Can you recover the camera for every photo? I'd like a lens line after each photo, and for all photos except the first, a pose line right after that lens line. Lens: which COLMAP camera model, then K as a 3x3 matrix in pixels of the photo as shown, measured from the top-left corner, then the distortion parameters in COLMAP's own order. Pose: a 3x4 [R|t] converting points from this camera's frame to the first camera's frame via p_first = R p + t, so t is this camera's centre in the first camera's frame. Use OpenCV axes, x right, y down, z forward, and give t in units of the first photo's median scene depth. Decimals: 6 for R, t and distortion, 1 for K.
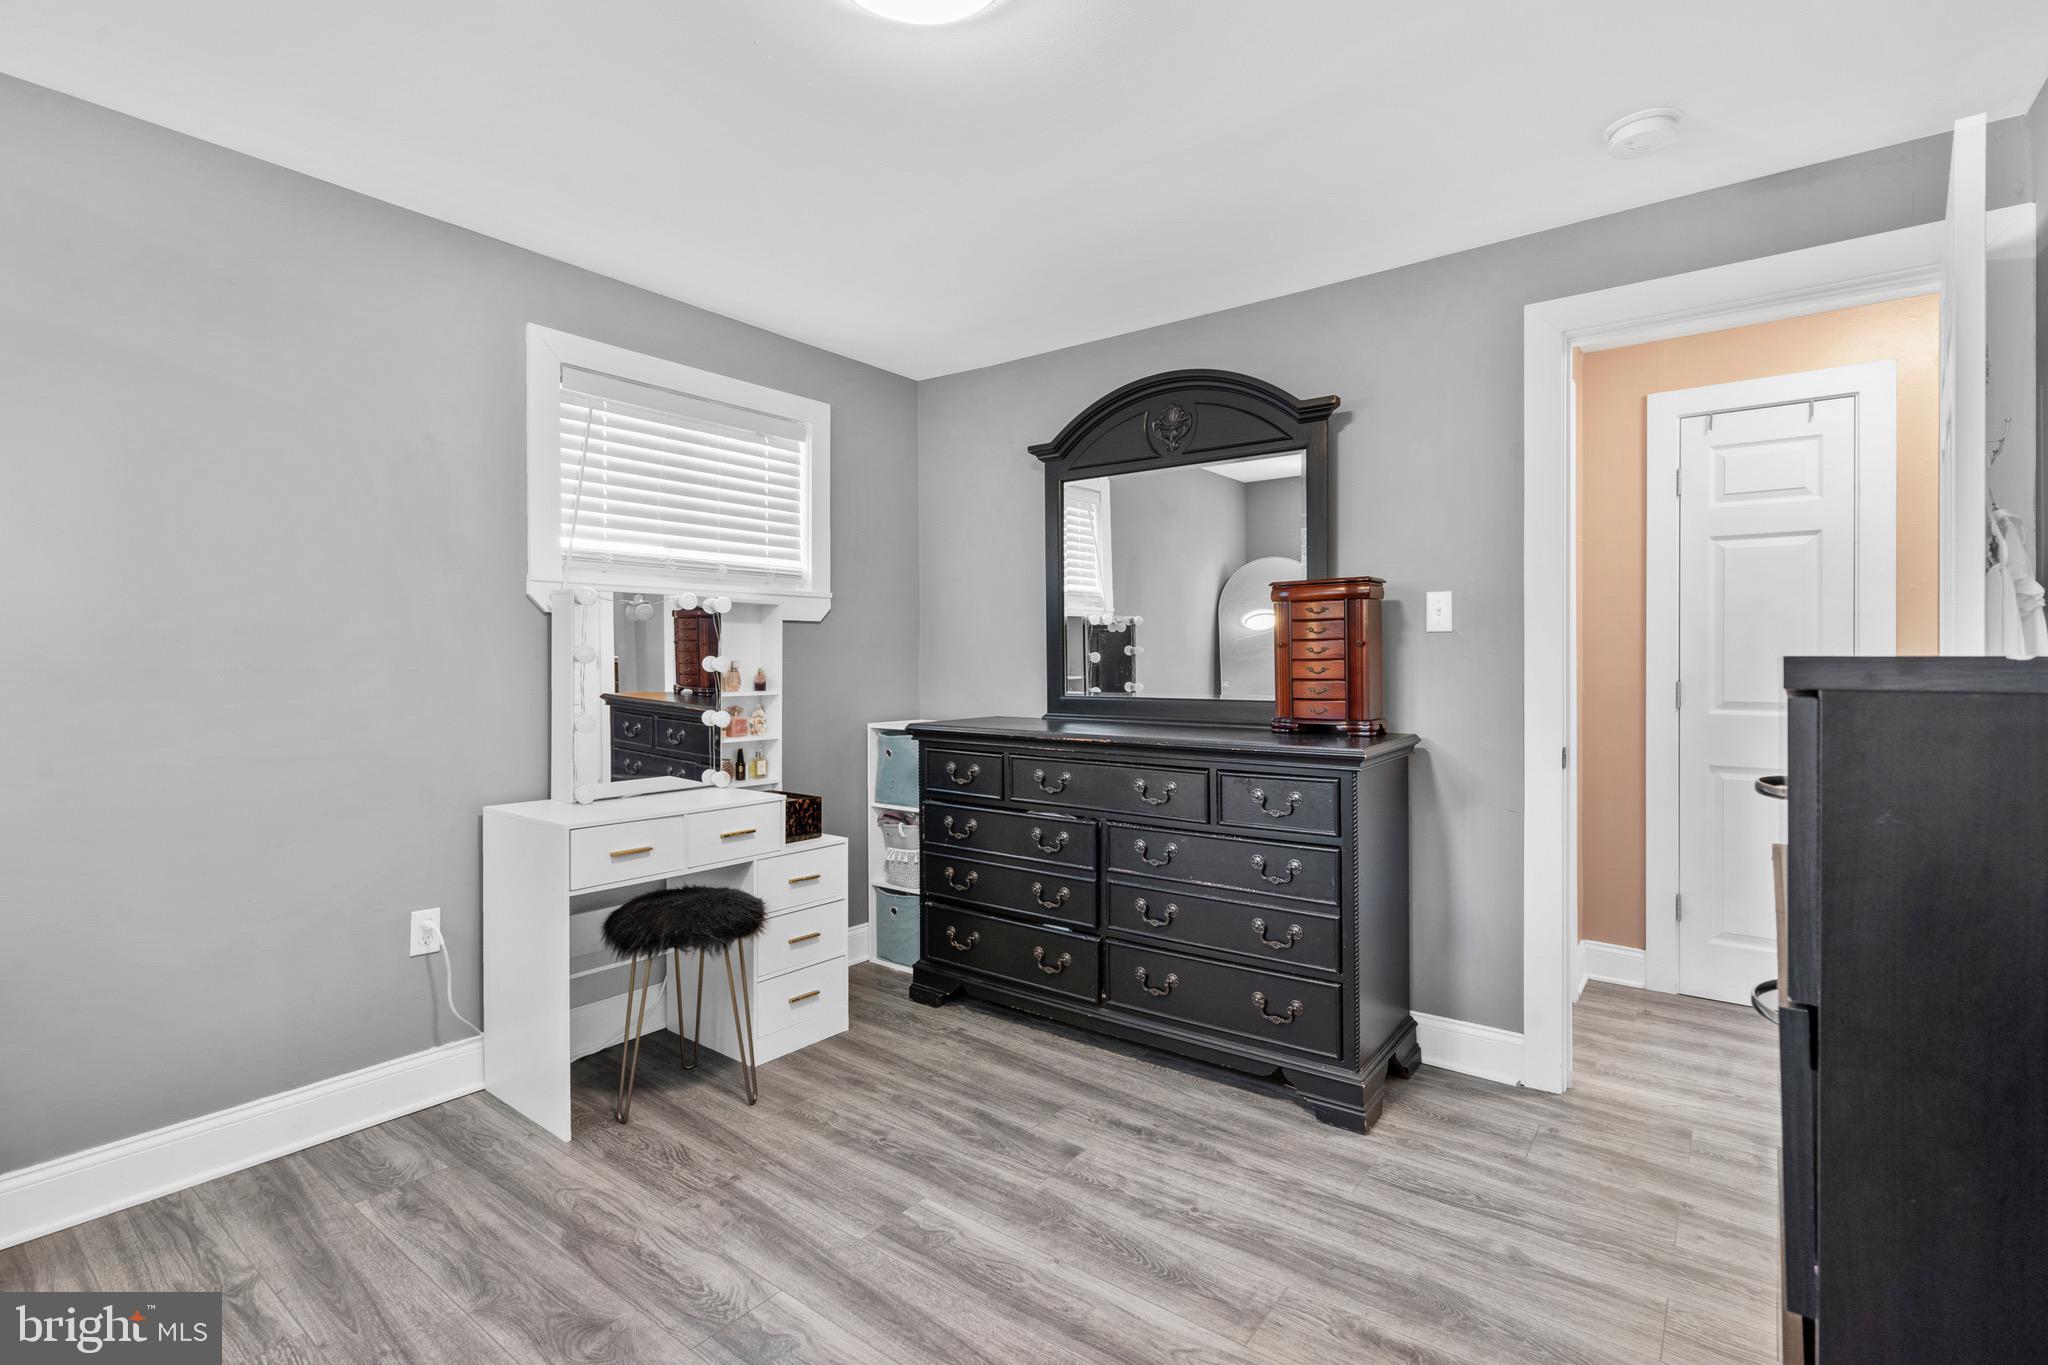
lens RADIAL K [[945.5, 0, 1019.4], [0, 945.5, 667.8], [0, 0, 1]] dist [-0.004558, 0.002526]
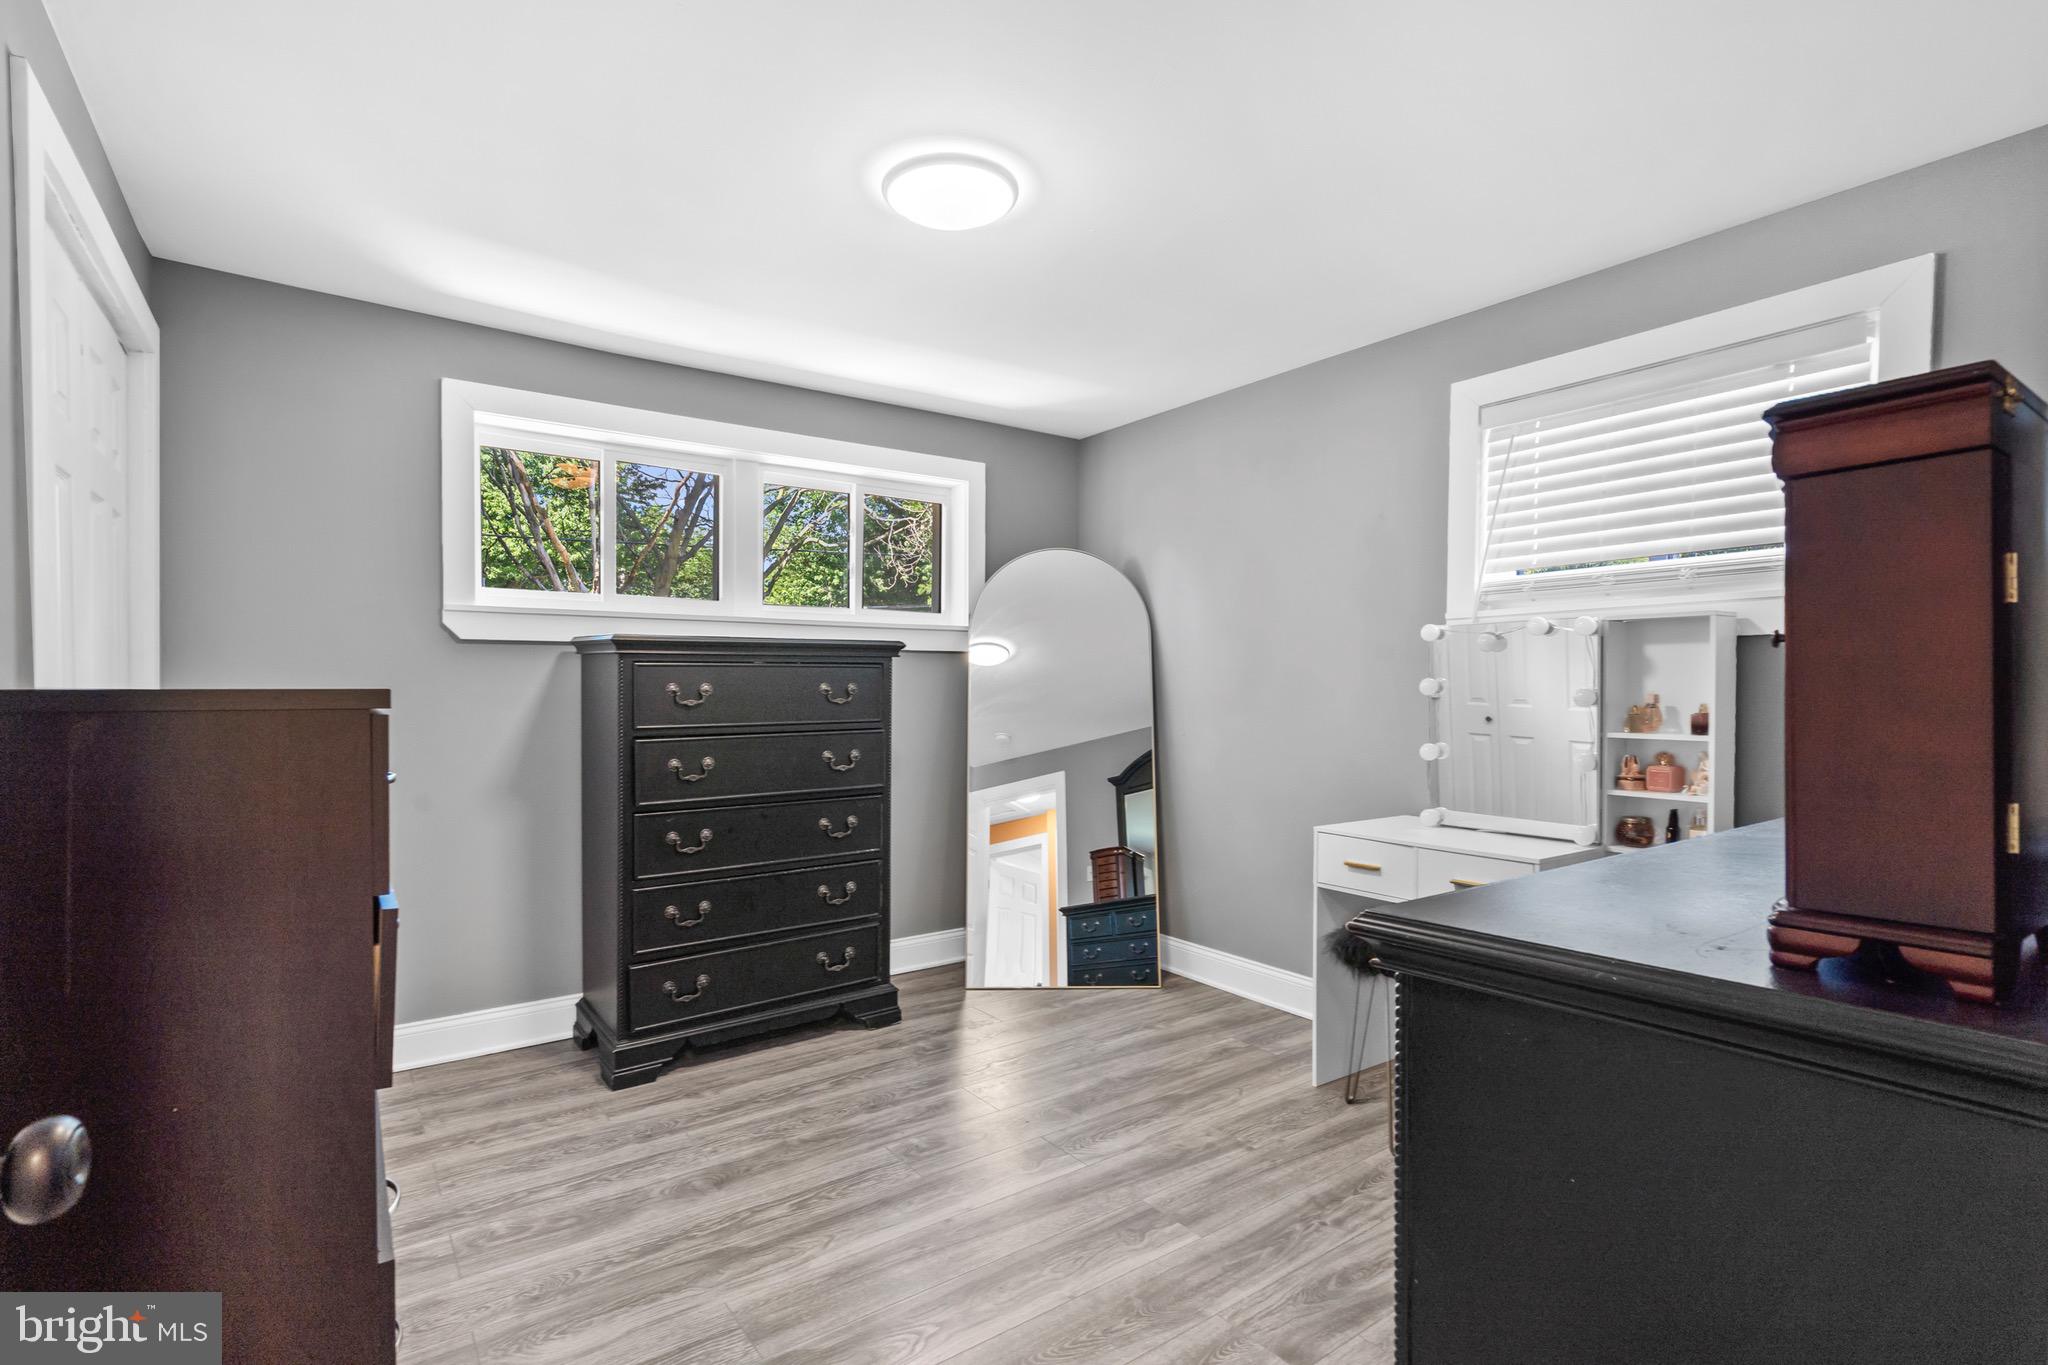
lens RADIAL K [[945.5, 0, 1014.6], [0, 945.5, 695.3], [0, 0, 1]] dist [-0.004558, 0.002526]
pose [[-0.280555, 0.006768, -0.959814, 0.880369], [-0.001726, 0.999970, 0.007556, -0.014959], [0.959837, 0.003777, -0.280534, 1.059547]]
